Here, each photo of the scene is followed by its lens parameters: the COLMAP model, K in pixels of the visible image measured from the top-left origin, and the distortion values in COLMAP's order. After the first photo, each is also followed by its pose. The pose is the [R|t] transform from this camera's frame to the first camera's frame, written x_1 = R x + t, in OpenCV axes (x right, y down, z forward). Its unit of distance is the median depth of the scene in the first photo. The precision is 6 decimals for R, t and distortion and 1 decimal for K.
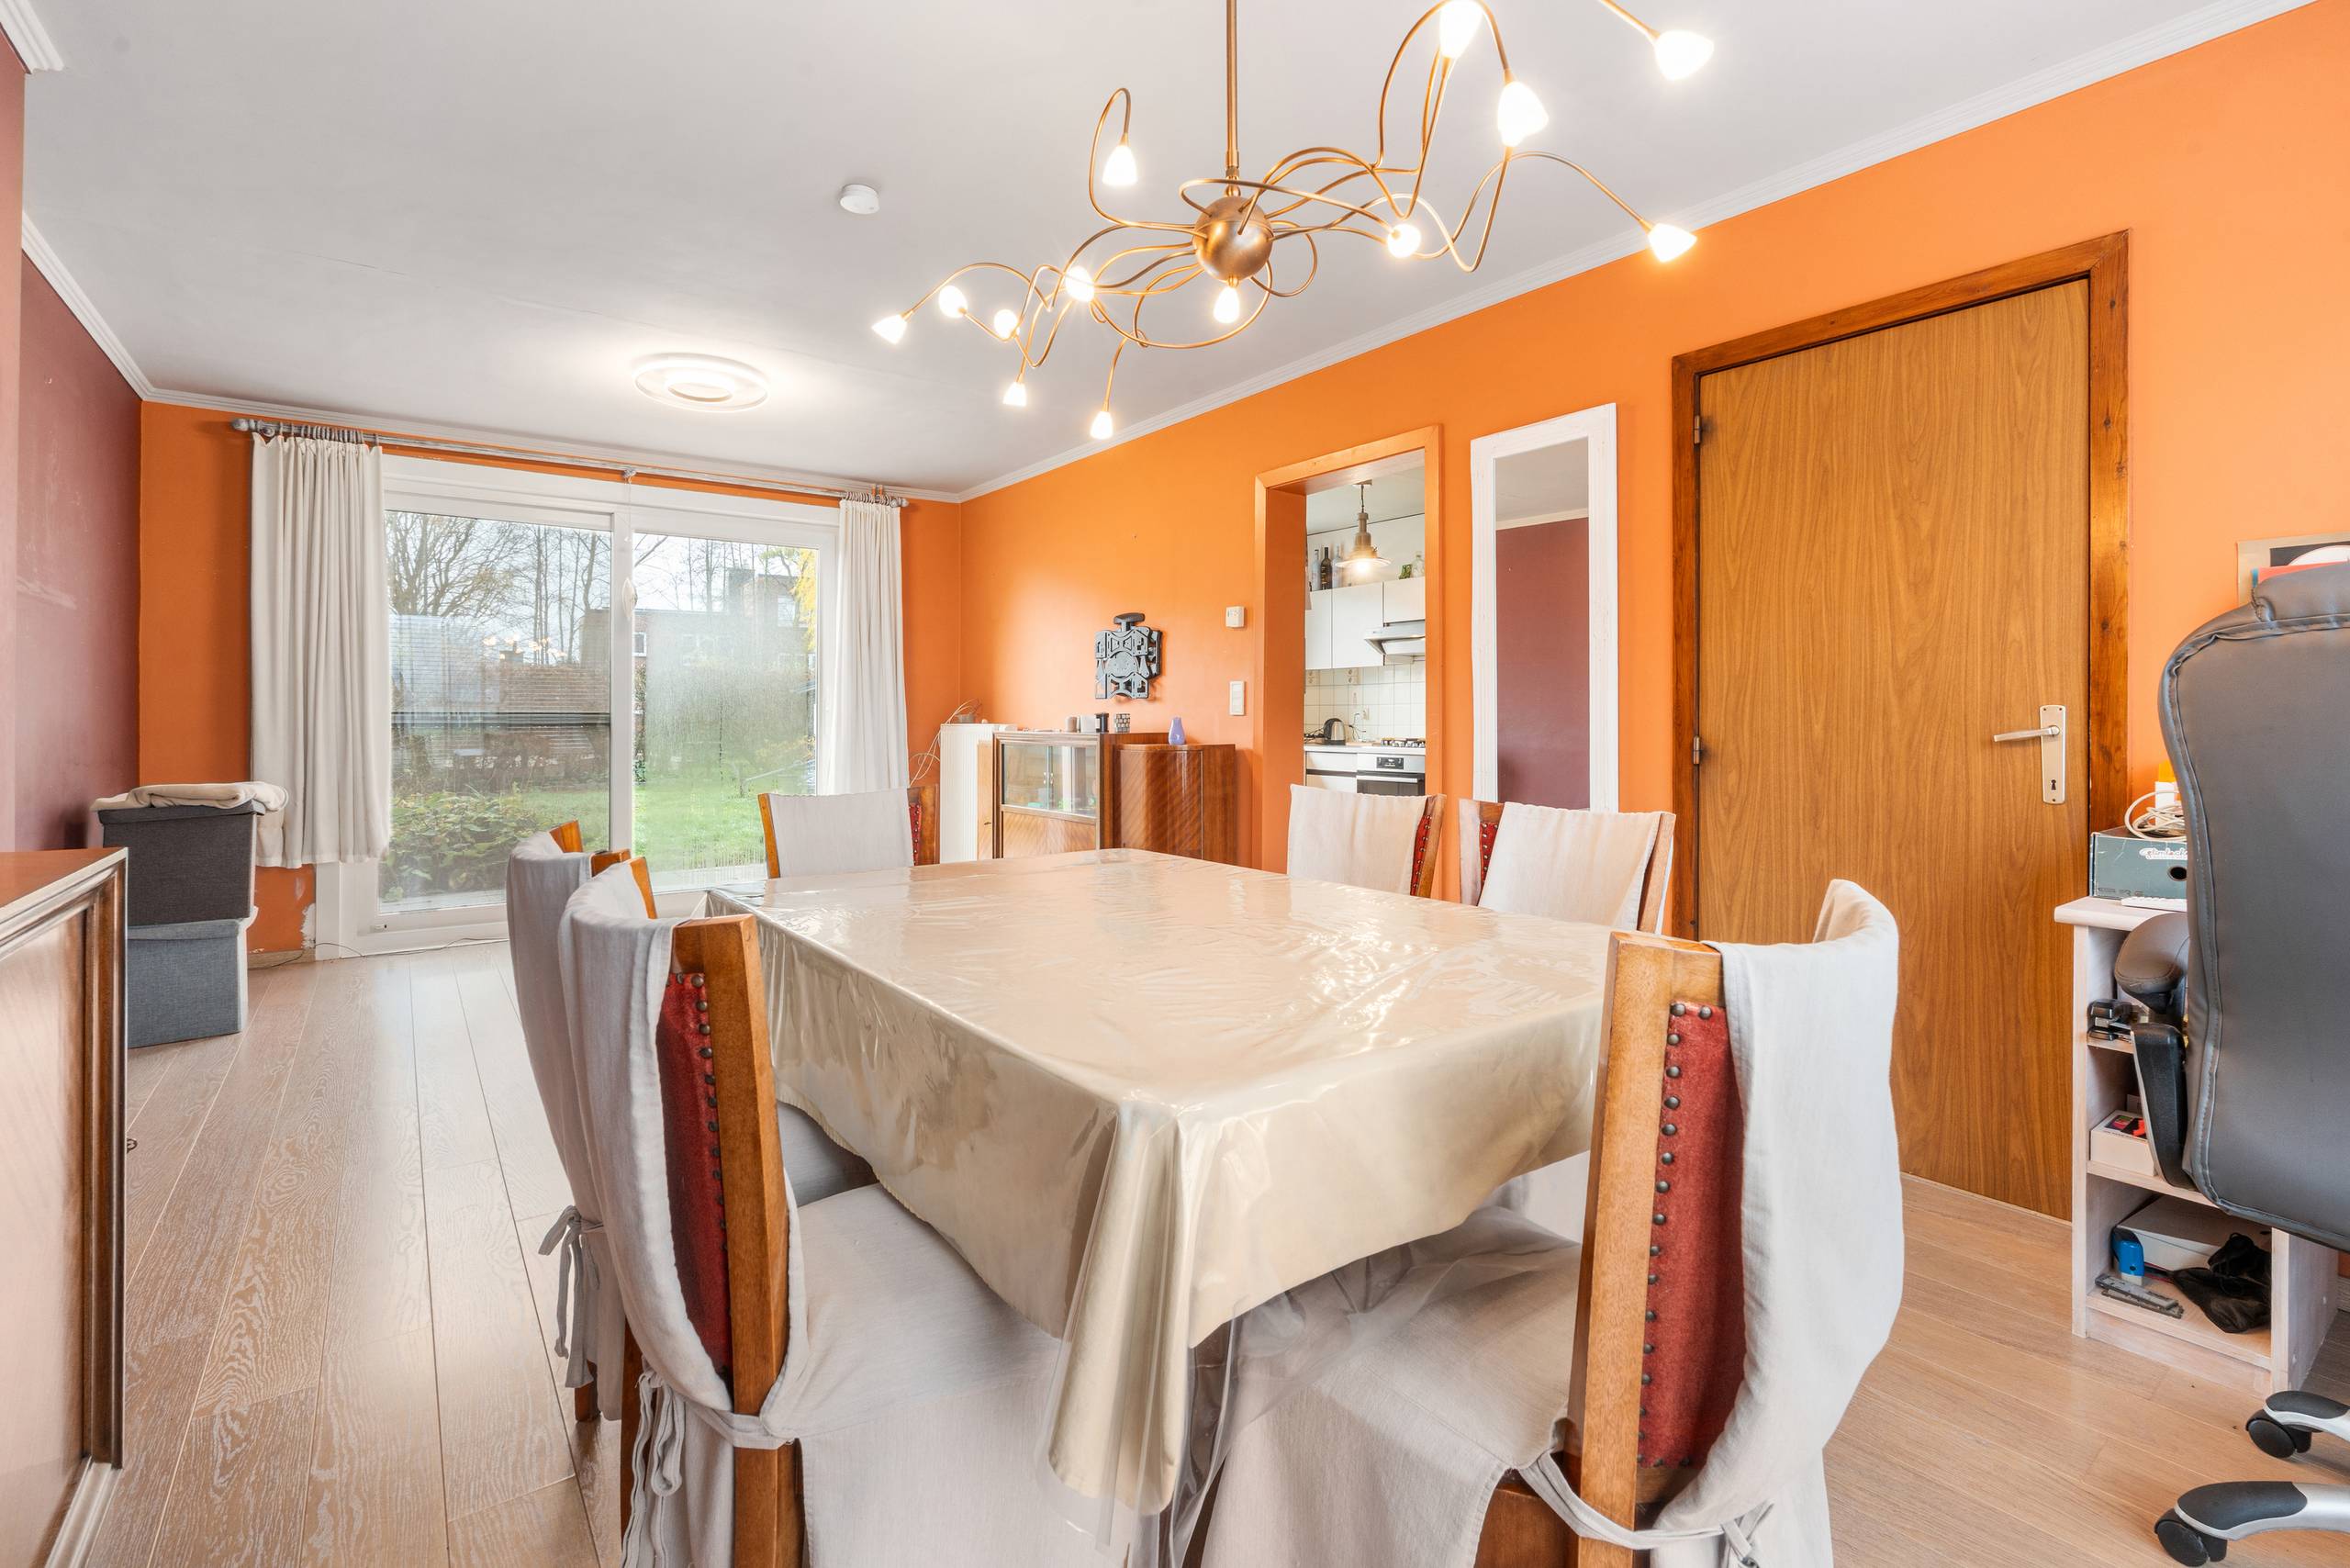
lens RADIAL K [[1058.0, 0, 1161.4], [0, 1058.0, 716.2], [0, 0, 1]] dist [0.005120, -0.000193]
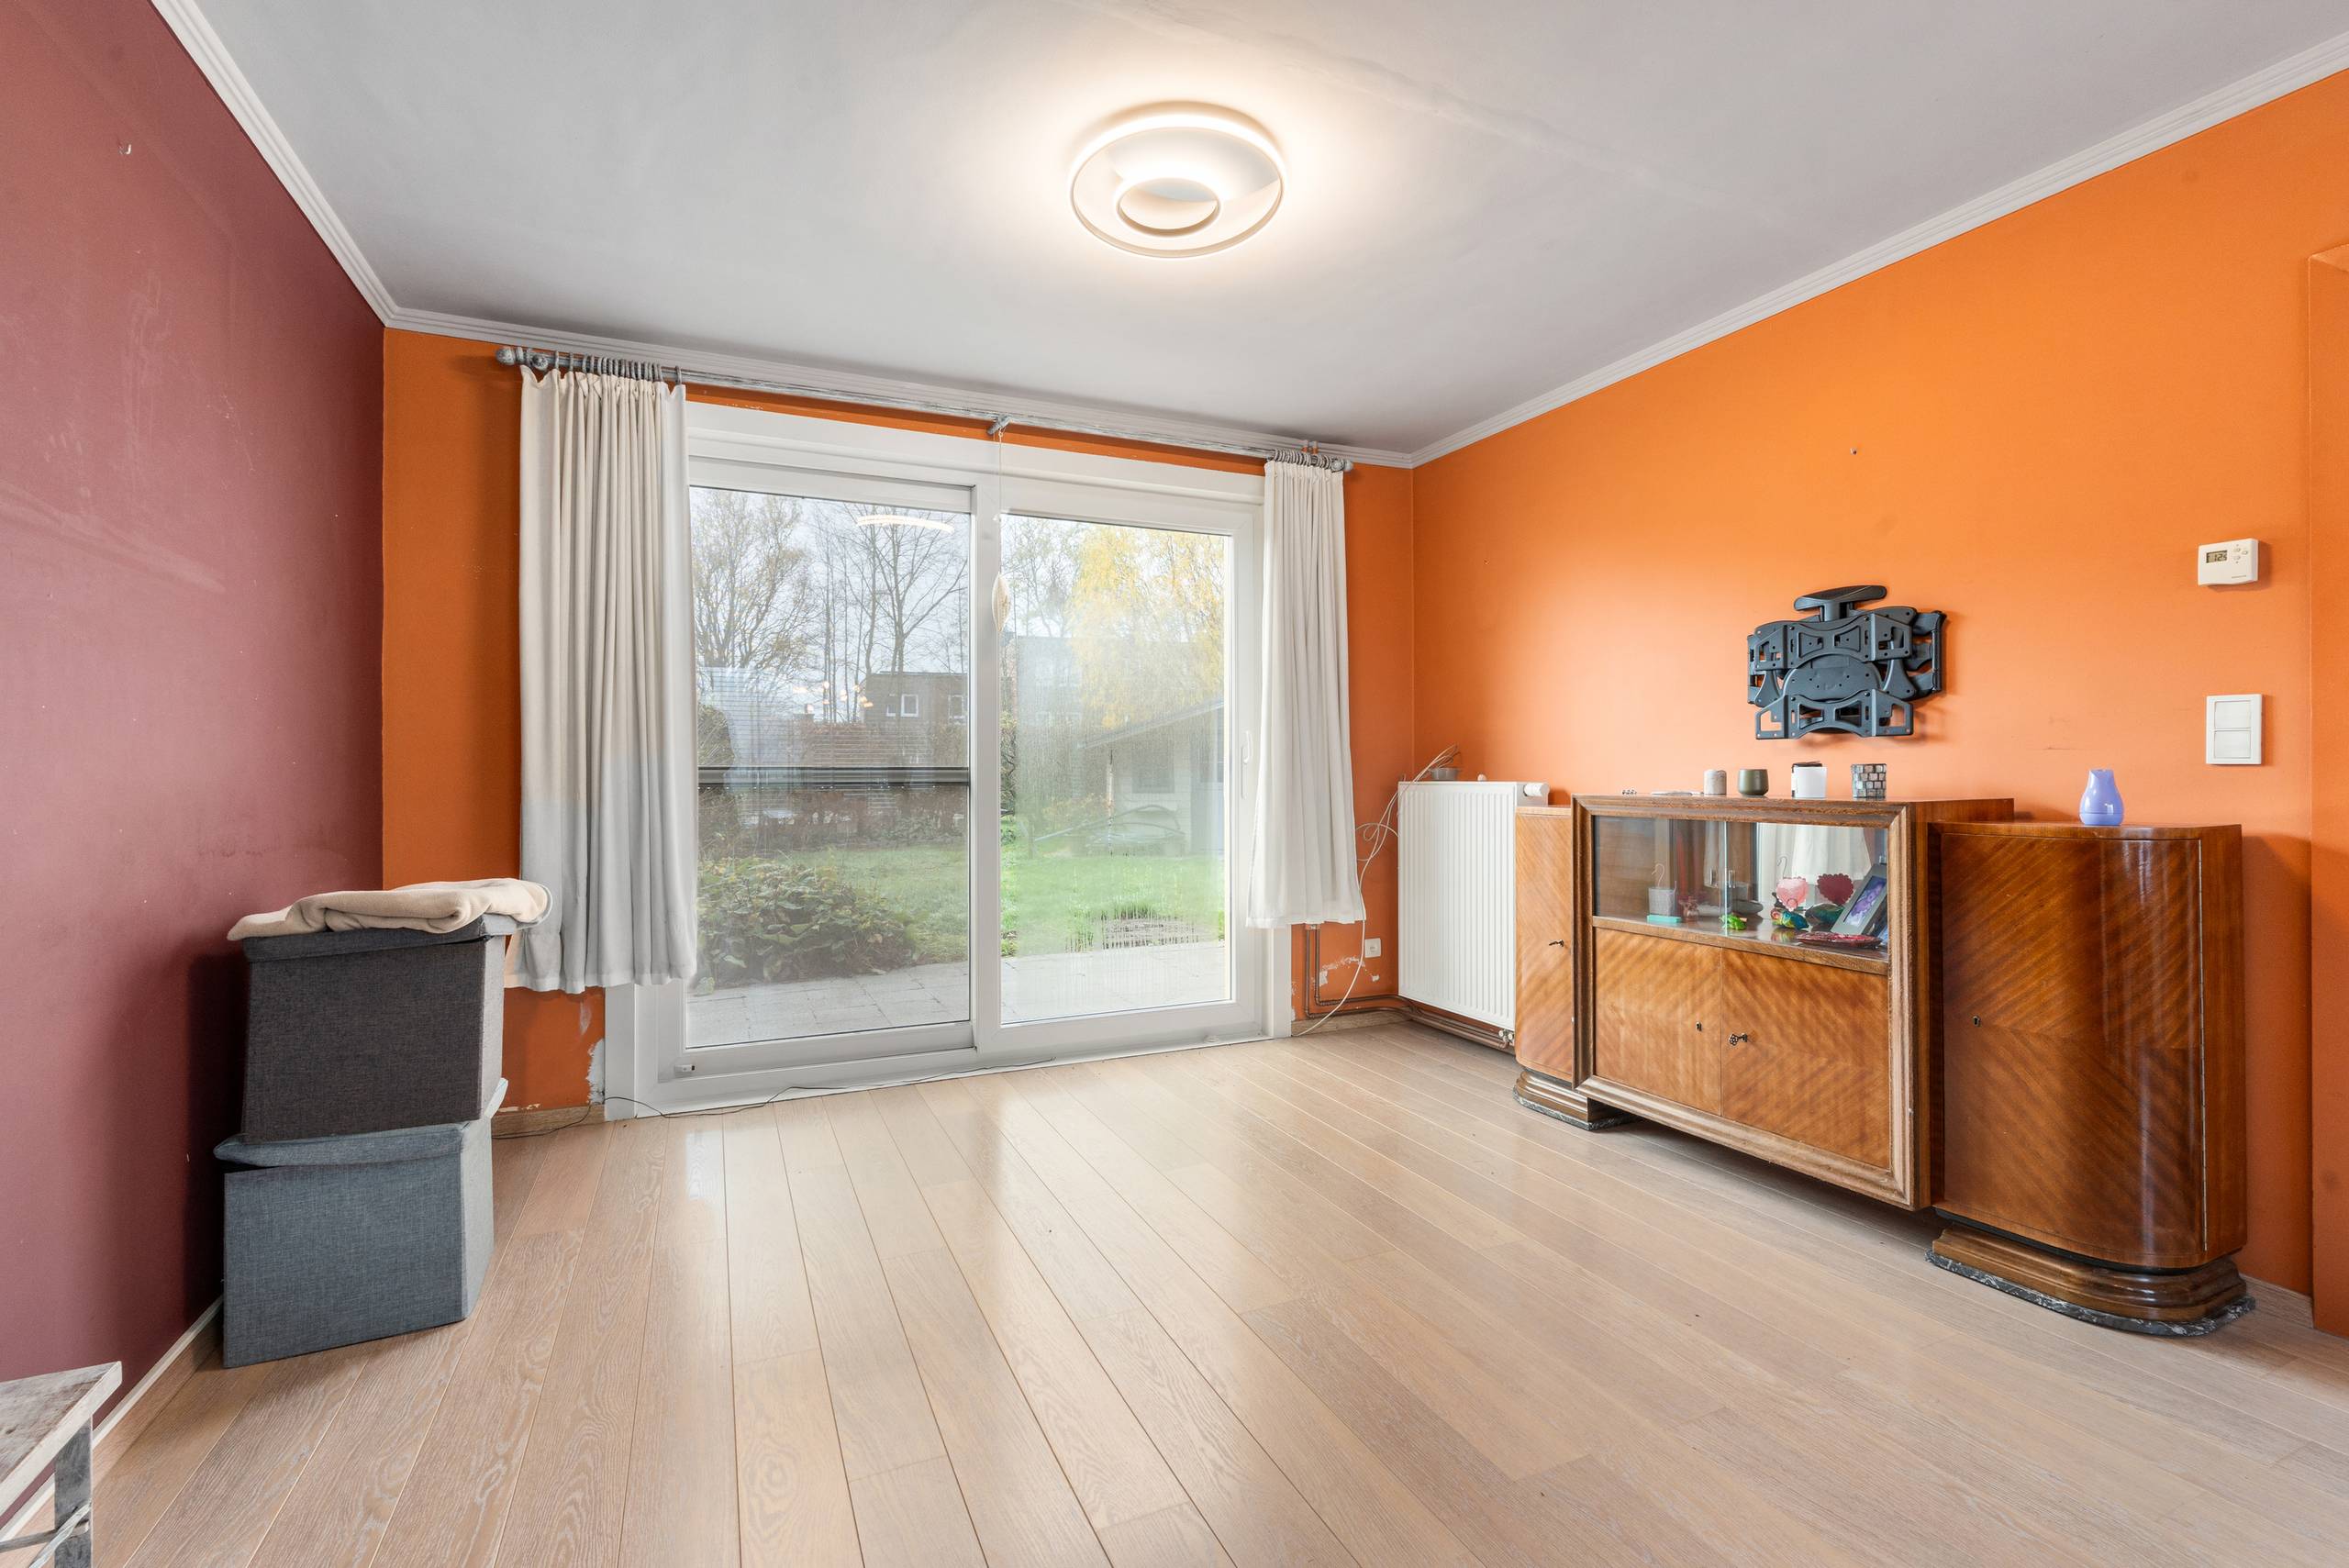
lens RADIAL K [[1057.5, 0, 1177.6], [0, 1057.5, 770.9], [0, 0, 1]] dist [0.005120, -0.000193]
pose [[0.978277, -0.003983, -0.207263, -0.262910], [0.003815, 0.999992, -0.001207, 0.000625], [0.207266, 0.000391, 0.978285, 0.369342]]
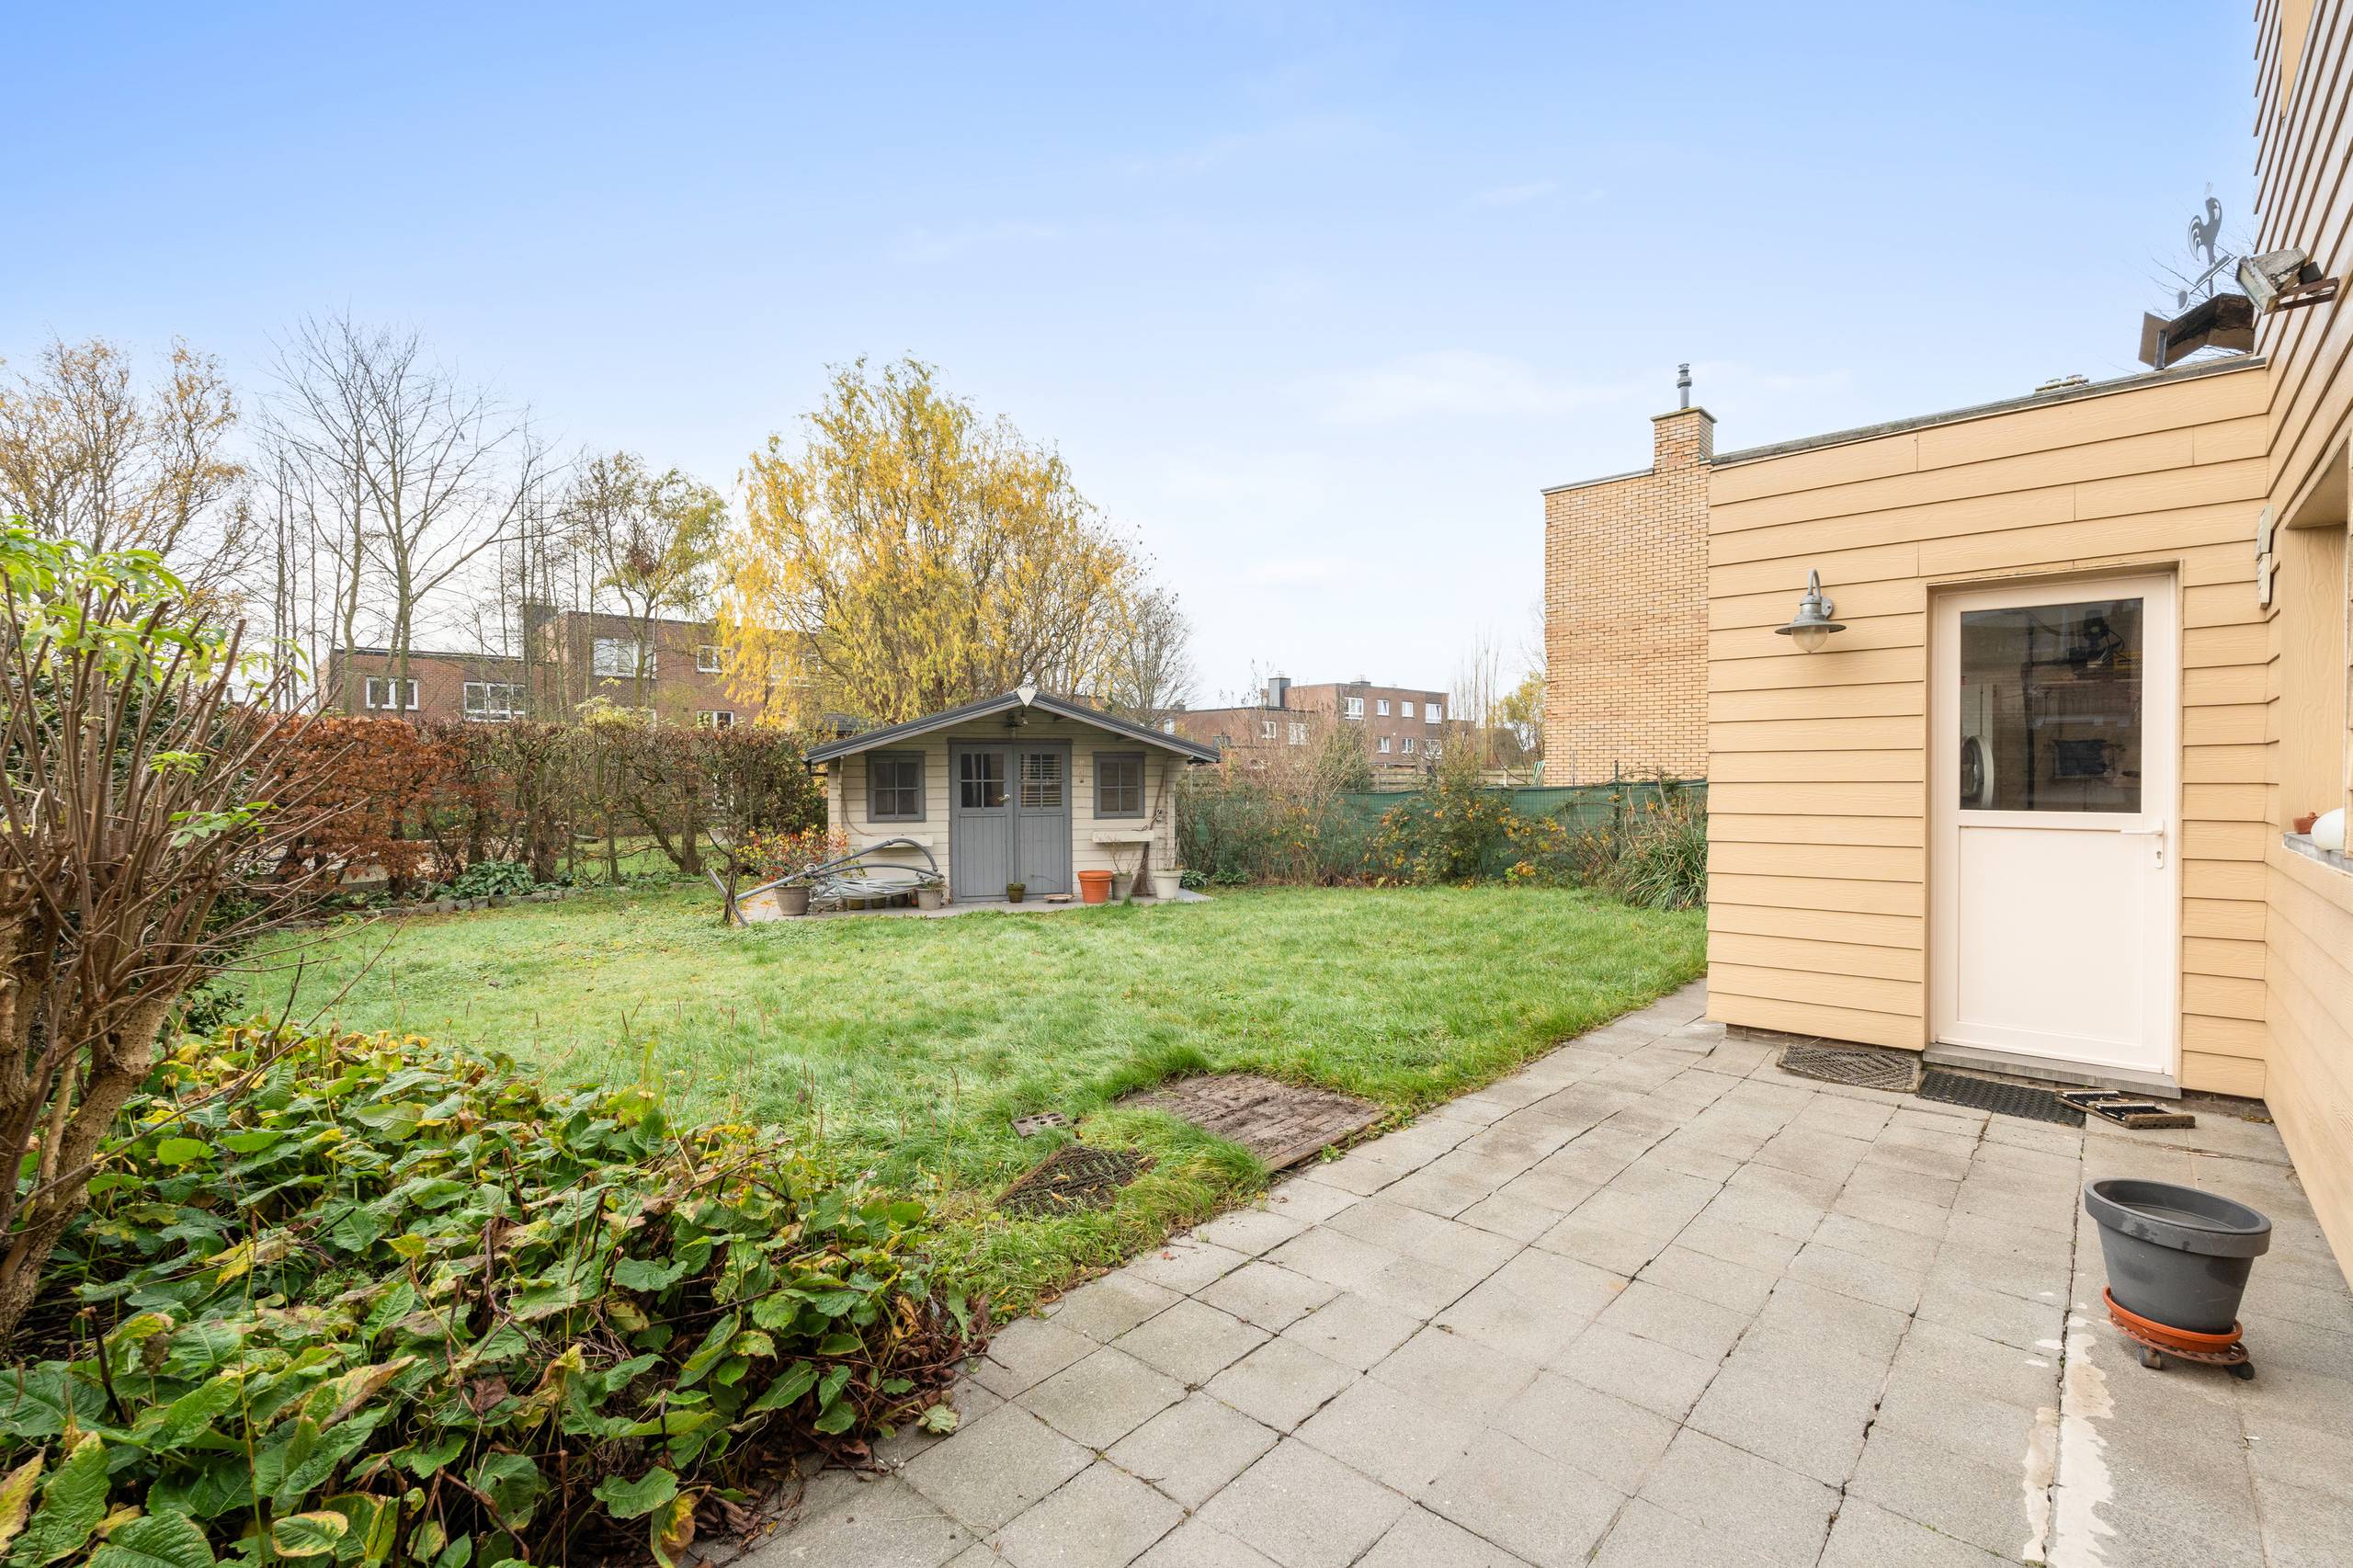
lens RADIAL K [[1059.3, 0, 1177.9], [0, 1059.3, 781.8], [0, 0, 1]] dist [0.005120, -0.000193]
pose [[0.980284, -0.006409, 0.197490, -1.319581], [0.005374, 0.999969, 0.005779, -0.066637], [-0.197521, -0.004604, 0.980288, 1.613568]]
